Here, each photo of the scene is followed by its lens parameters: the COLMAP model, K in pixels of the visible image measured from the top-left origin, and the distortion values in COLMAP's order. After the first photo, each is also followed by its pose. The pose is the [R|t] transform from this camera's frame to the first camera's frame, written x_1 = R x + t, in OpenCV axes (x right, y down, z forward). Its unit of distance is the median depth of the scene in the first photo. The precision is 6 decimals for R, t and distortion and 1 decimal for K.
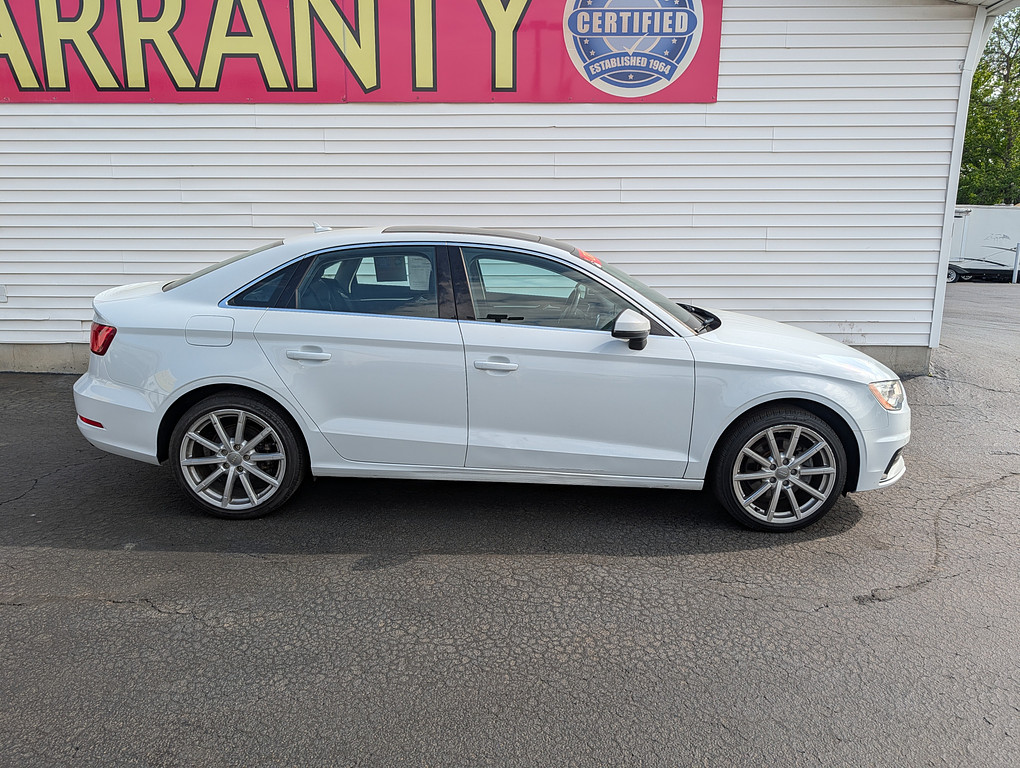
lens RADIAL K [[743.6, 0, 510.0], [0, 743.6, 384.0], [0, 0, 1]] dist [0.004166, -0.002235]
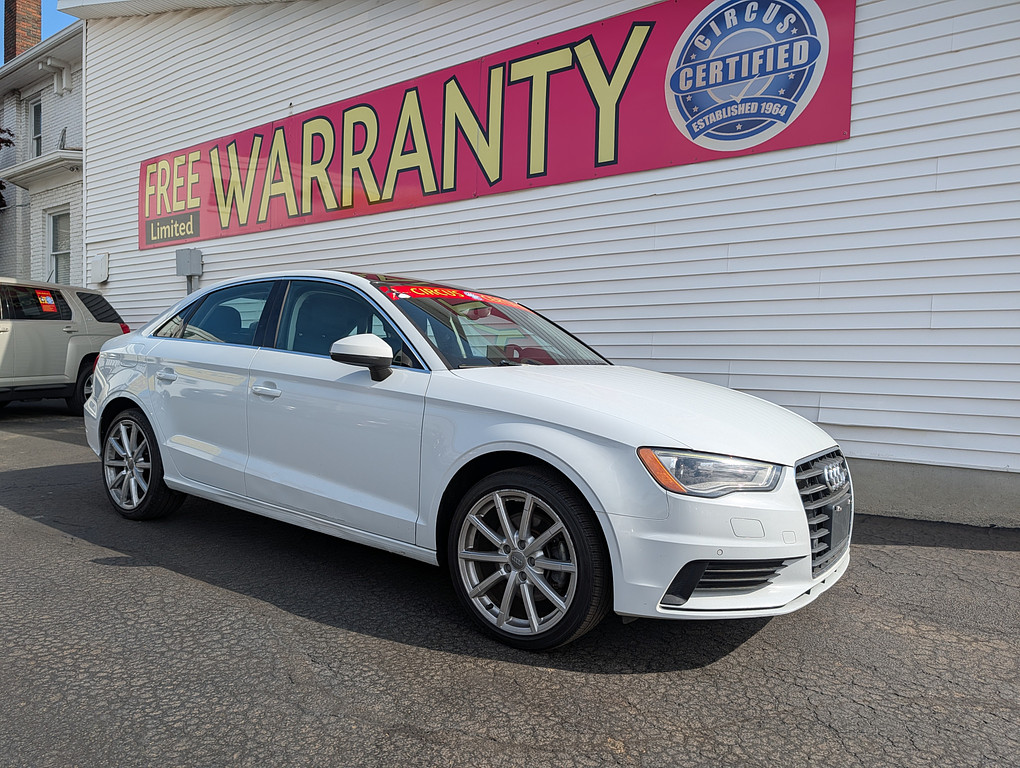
lens RADIAL K [[737.8, 0, 489.3], [0, 737.8, 391.2], [0, 0, 1]] dist [0.004077, -0.004067]
pose [[0.797446, 0.038451, -0.602164, 0.456844], [-0.147702, 0.980046, -0.133021, 0.035083], [0.585033, 0.195018, 0.787213, 0.234424]]
